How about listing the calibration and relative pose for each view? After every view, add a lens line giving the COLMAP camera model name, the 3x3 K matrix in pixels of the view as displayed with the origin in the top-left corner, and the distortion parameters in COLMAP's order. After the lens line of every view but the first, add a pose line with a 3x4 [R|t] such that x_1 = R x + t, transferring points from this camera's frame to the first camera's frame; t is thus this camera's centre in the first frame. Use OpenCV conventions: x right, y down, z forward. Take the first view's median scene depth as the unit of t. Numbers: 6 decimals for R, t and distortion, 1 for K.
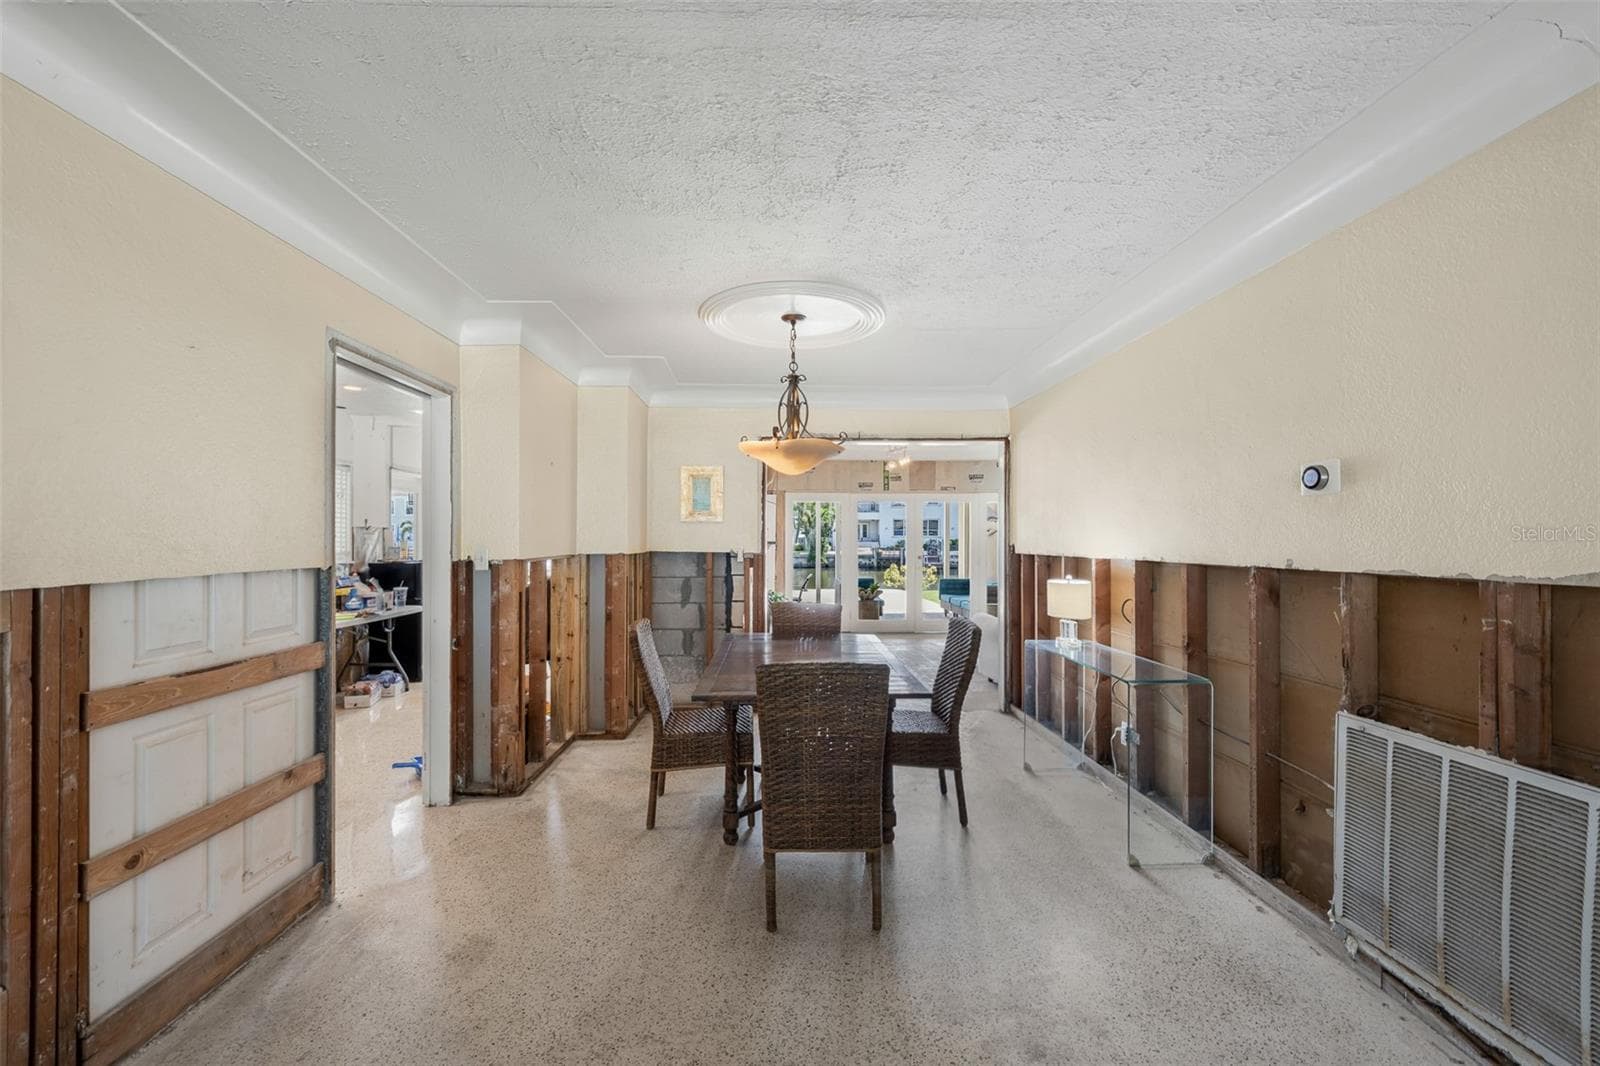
lens RADIAL K [[650.4, 0, 800.0], [0, 650.4, 533.0], [0, 0, 1]] dist [0.001571, 0.000028]
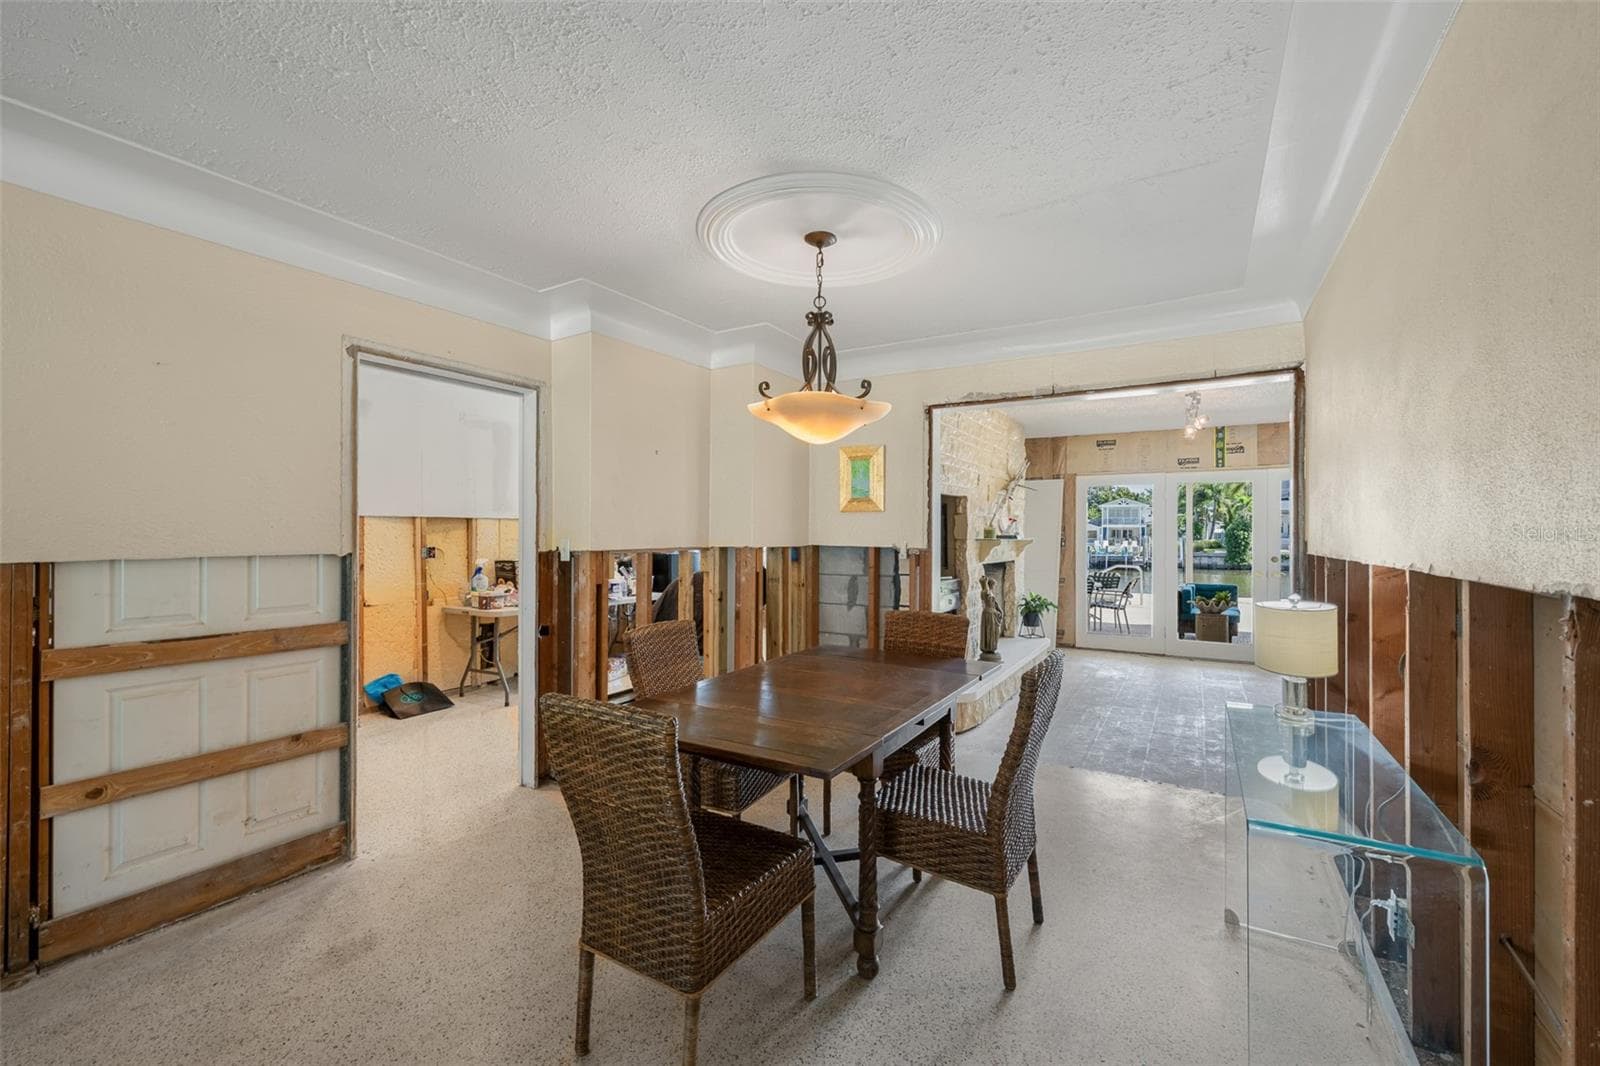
lens RADIAL K [[669.0, 0, 802.6], [0, 669.0, 527.2], [0, 0, 1]] dist [-0.002138, 0.000370]
pose [[0.852311, -0.003826, -0.523021, 0.519683], [0.003100, 0.999993, -0.002264, 0.012372], [0.523026, 0.000308, 0.852317, 0.440529]]
